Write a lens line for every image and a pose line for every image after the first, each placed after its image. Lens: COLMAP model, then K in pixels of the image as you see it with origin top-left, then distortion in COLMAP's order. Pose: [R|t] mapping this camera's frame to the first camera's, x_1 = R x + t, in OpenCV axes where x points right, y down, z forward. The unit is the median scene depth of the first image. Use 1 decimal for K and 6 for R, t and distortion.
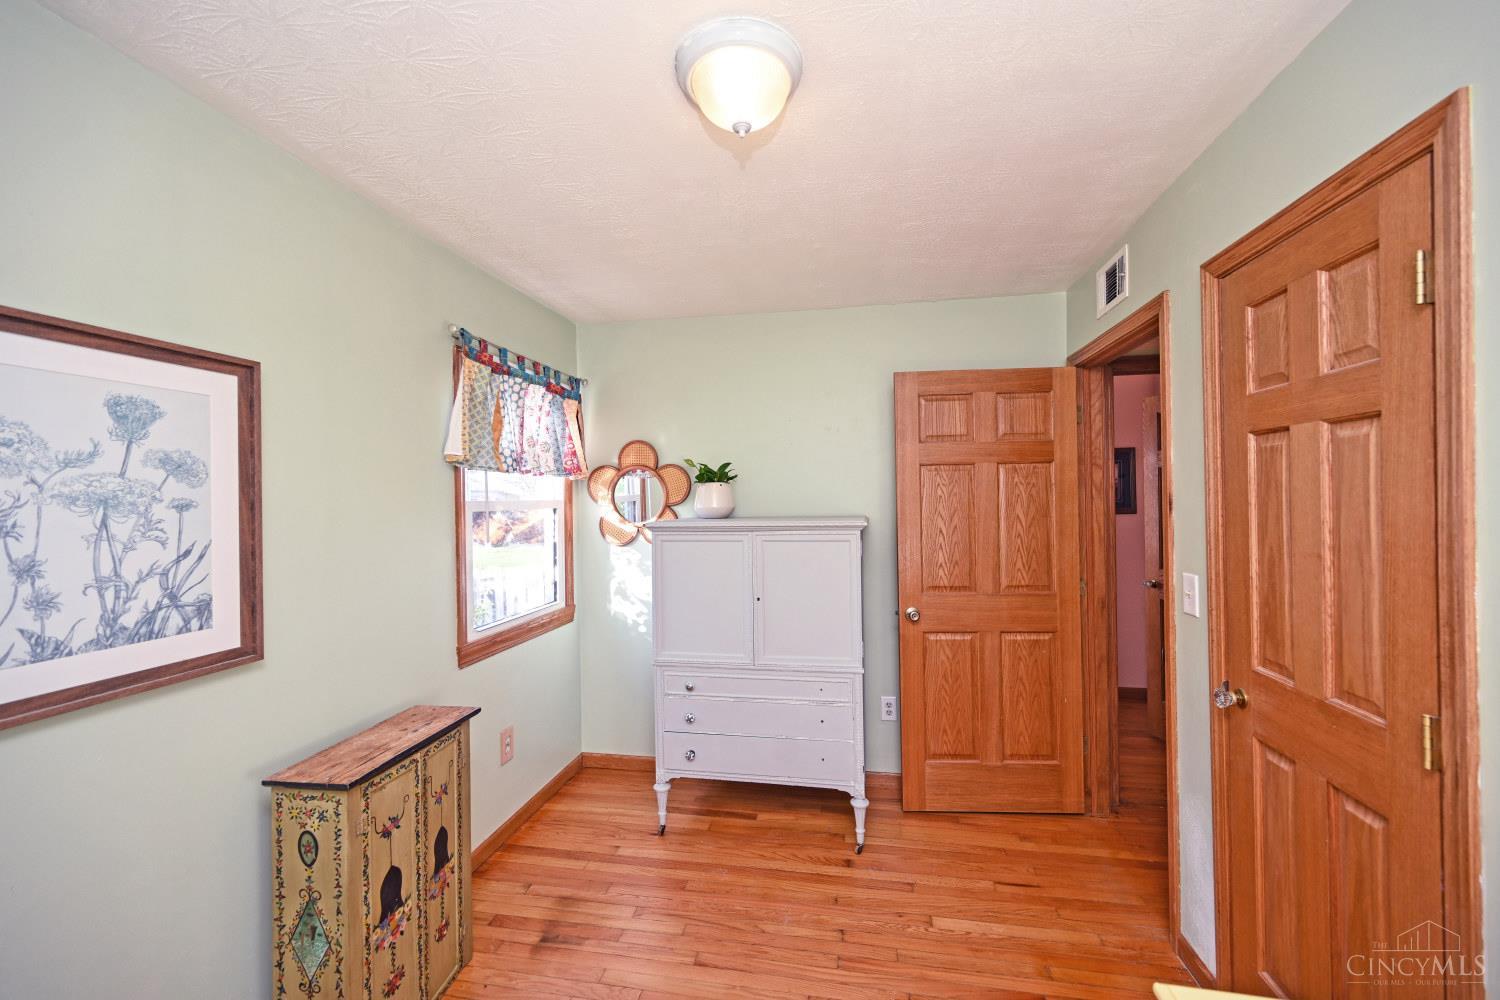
lens RADIAL K [[589.8, 0, 751.0], [0, 589.8, 501.4], [0, 0, 1]] dist [-0.000457, 0.000104]
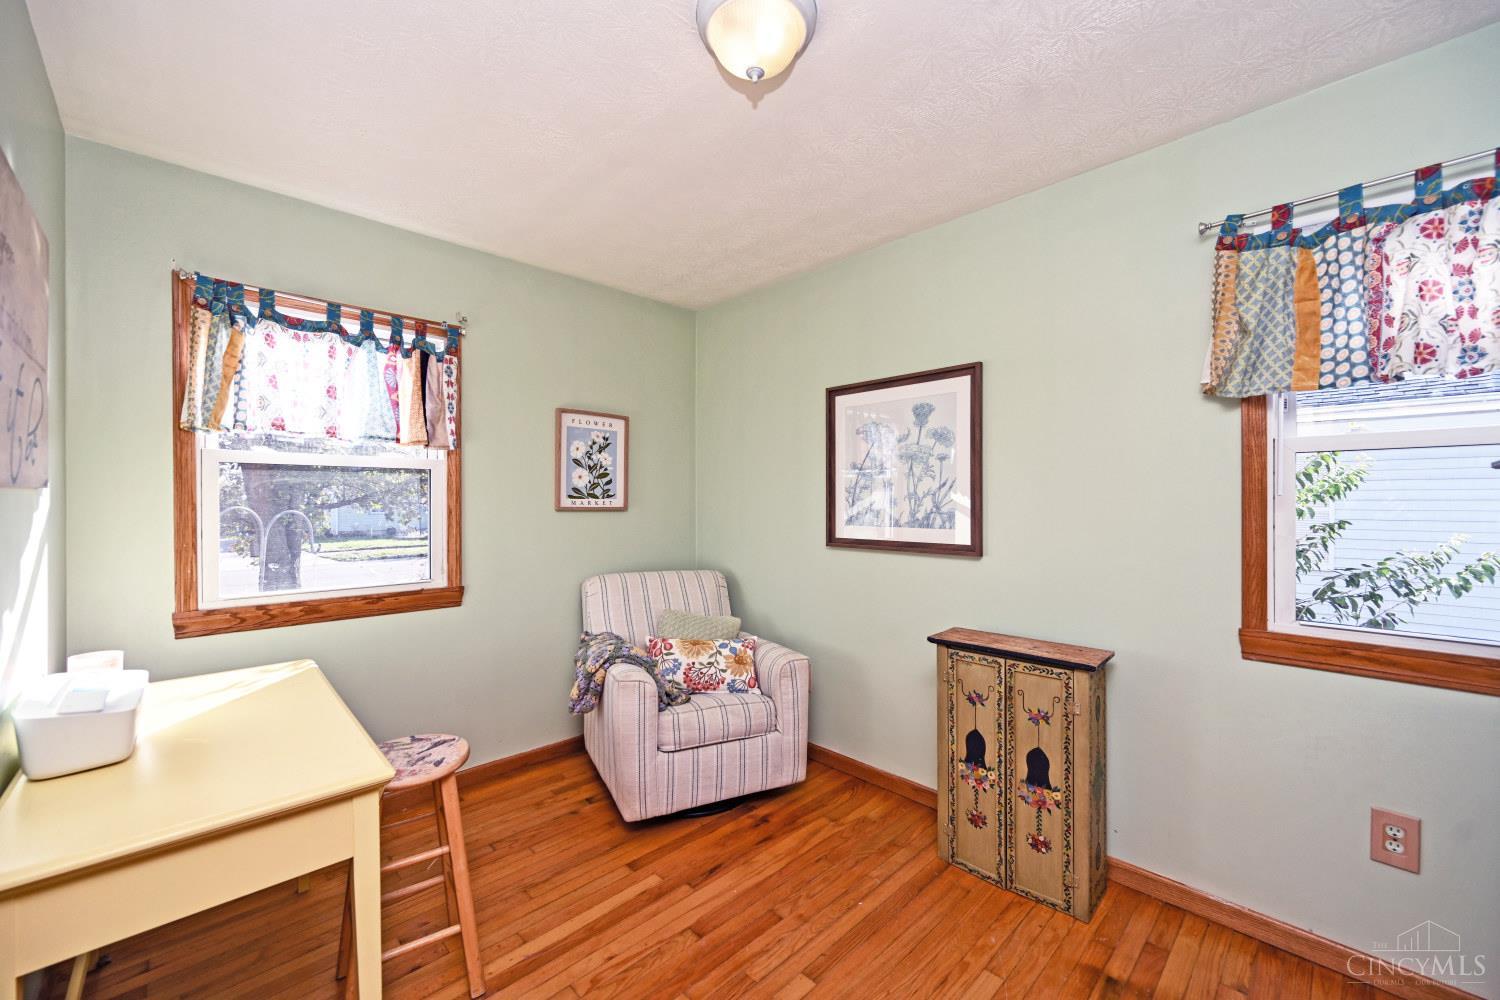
lens RADIAL K [[589.8, 0, 751.0], [0, 589.8, 501.4], [0, 0, 1]] dist [-0.000457, 0.000104]
pose [[-0.567424, 0.018085, -0.823227, 0.877589], [0.007439, 0.999831, 0.016838, 0.109106], [0.823392, 0.003430, -0.567462, 1.590342]]
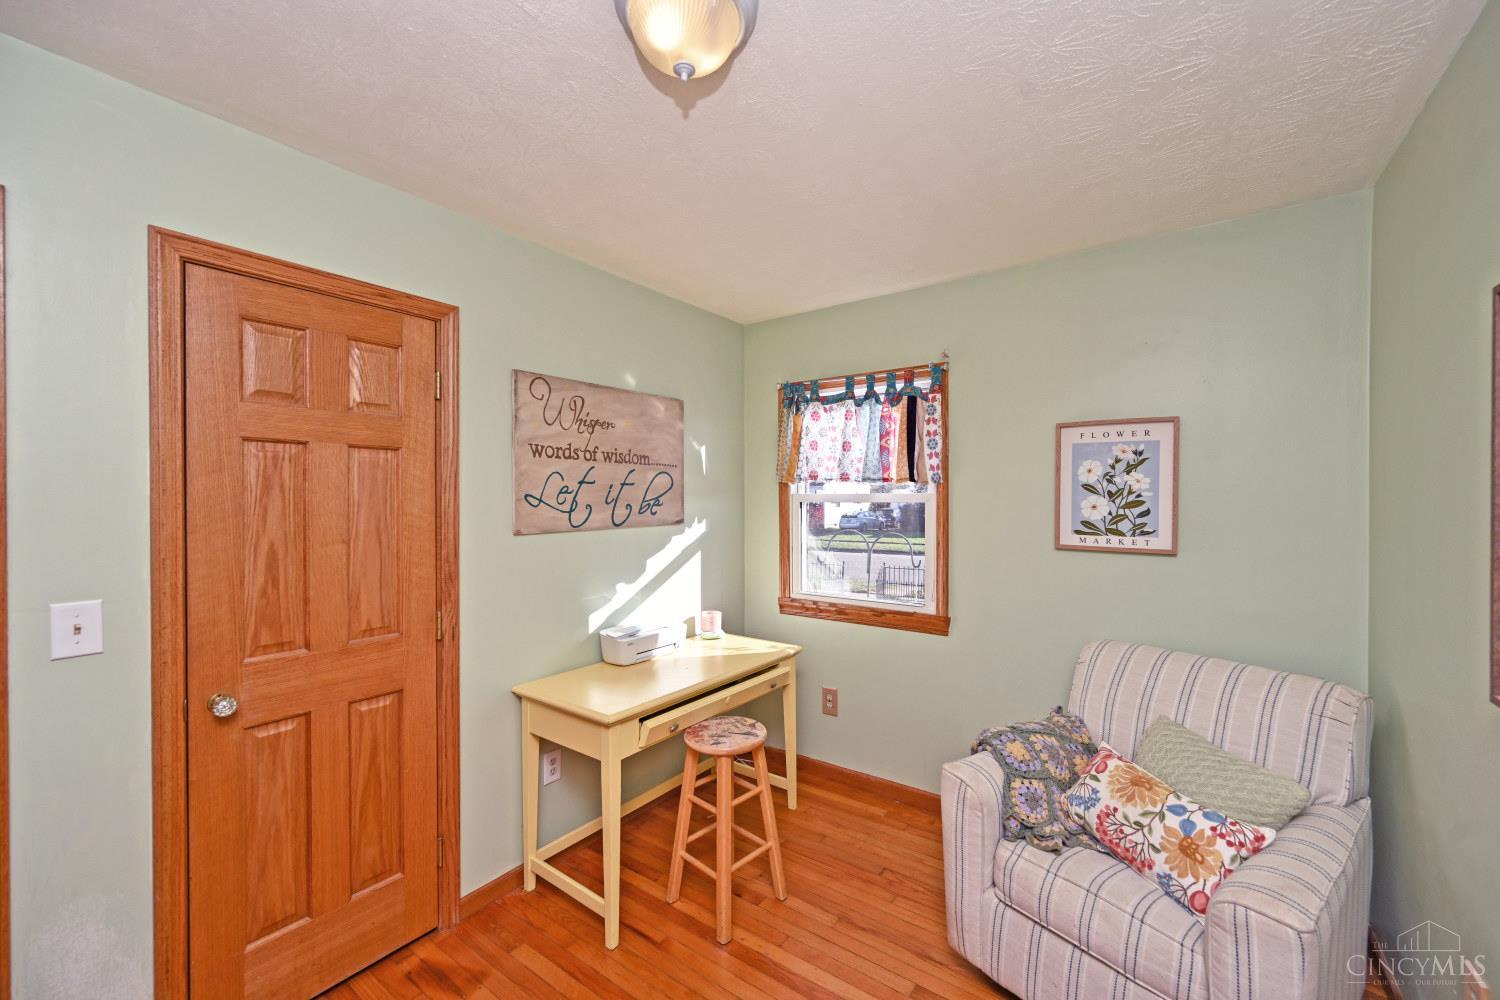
lens RADIAL K [[595.4, 0, 771.2], [0, 595.4, 502.1], [0, 0, 1]] dist [-0.000489, -0.000063]
pose [[-0.910460, 0.013757, 0.413367, -0.497276], [0.016197, 0.999866, 0.002399, 0.012817], [-0.413279, 0.008880, -0.910561, 1.765348]]
